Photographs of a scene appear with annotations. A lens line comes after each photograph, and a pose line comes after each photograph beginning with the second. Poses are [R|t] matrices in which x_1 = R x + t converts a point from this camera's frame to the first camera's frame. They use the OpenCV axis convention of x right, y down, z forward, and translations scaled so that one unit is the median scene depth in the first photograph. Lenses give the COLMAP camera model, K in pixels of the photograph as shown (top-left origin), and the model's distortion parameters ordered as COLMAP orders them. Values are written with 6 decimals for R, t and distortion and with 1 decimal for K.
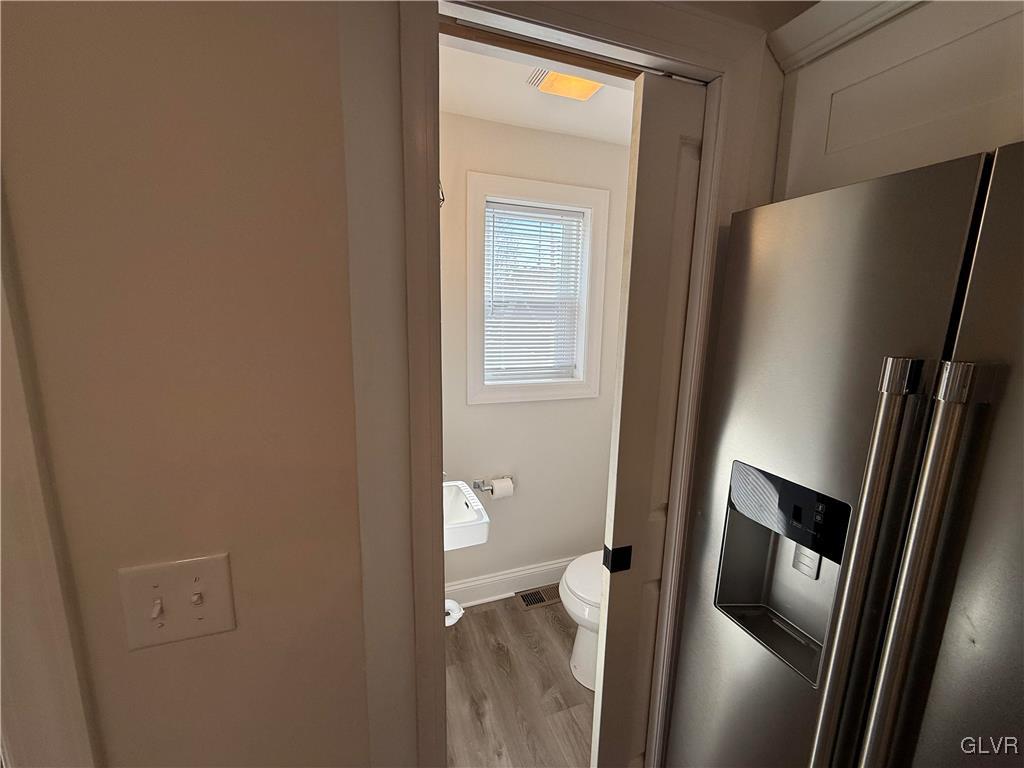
lens RADIAL K [[407.9, 0, 510.9], [0, 407.9, 384.4], [0, 0, 1]] dist [0.000265, -0.000155]
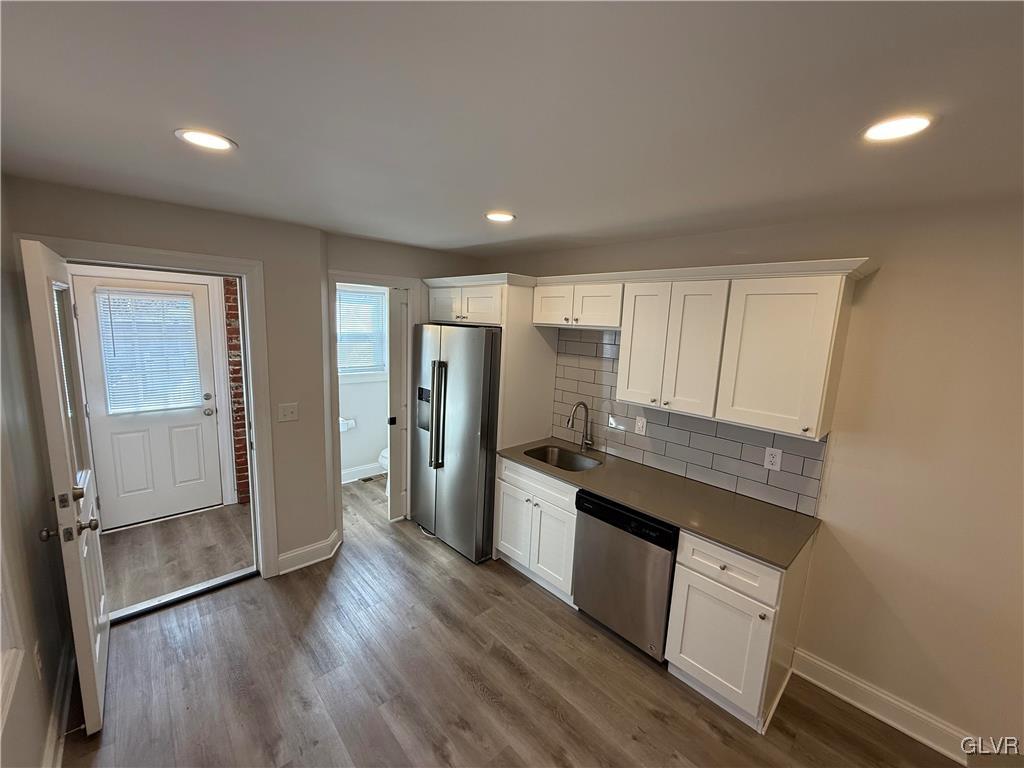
lens RADIAL K [[407.9, 0, 510.9], [0, 407.9, 384.4], [0, 0, 1]] dist [0.000265, -0.000155]
pose [[0.921764, -0.038815, 0.385803, -0.057528], [0.040709, 0.999166, 0.003263, 0.078299], [-0.385607, 0.012698, 0.922576, -1.226970]]
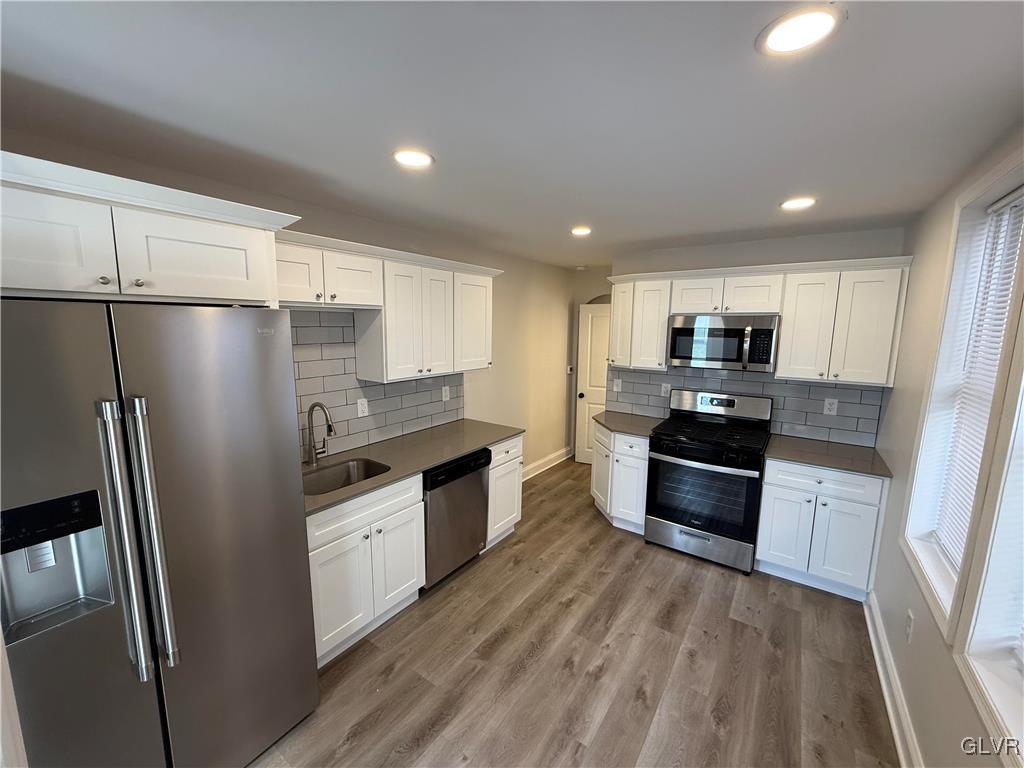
lens RADIAL K [[407.9, 0, 510.9], [0, 407.9, 384.4], [0, 0, 1]] dist [0.000265, -0.000155]
pose [[-0.563672, -0.142579, 0.813600, -0.475077], [0.126676, 0.958416, 0.255719, -0.110079], [-0.816227, 0.247205, -0.522171, 0.122385]]
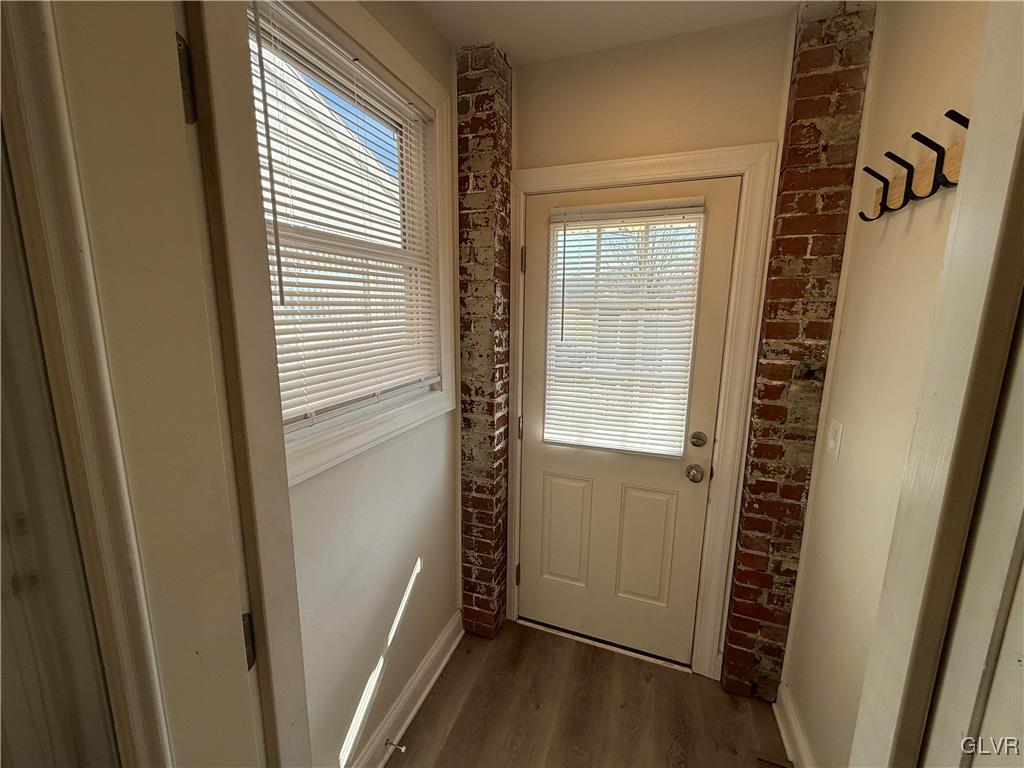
lens RADIAL K [[407.9, 0, 510.9], [0, 407.9, 384.4], [0, 0, 1]] dist [0.000265, -0.000155]
pose [[0.760131, 0.103645, -0.641450, -0.360445], [-0.110692, 0.993421, 0.029344, -0.003426], [0.640272, 0.048698, 0.766603, 0.027760]]
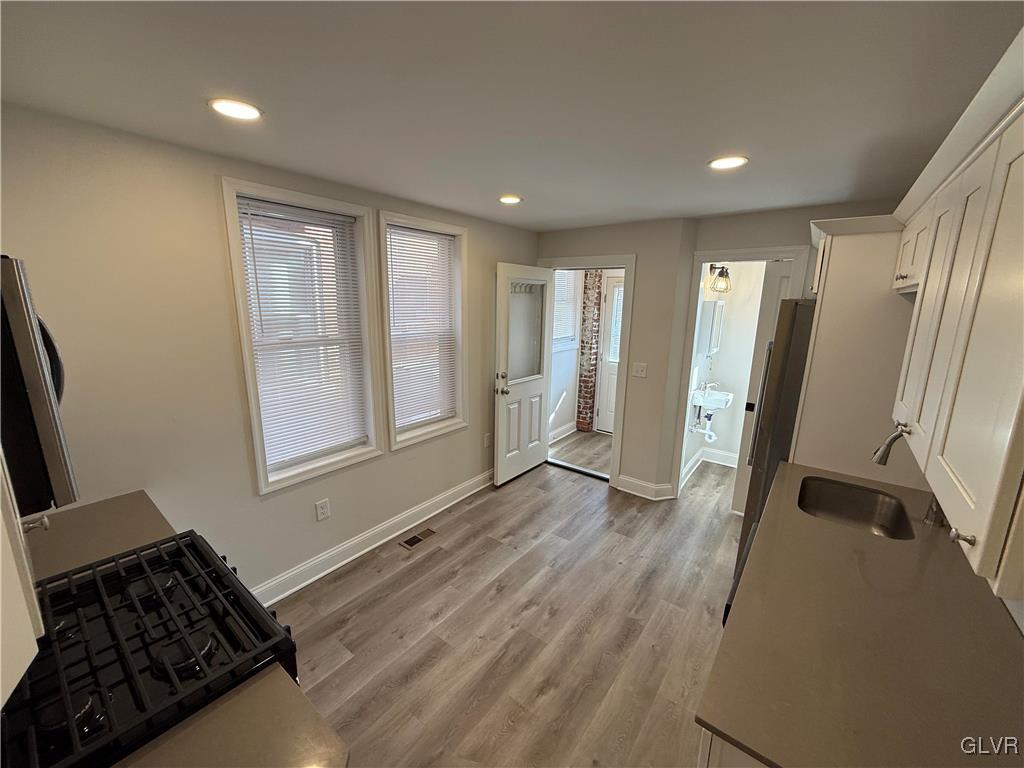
lens RADIAL K [[407.9, 0, 510.9], [0, 407.9, 384.4], [0, 0, 1]] dist [0.000265, -0.000155]
pose [[0.528870, 0.168348, -0.831839, 0.925006], [-0.157098, 0.982610, 0.098980, 0.118884], [0.834037, 0.078333, 0.546120, -1.102911]]
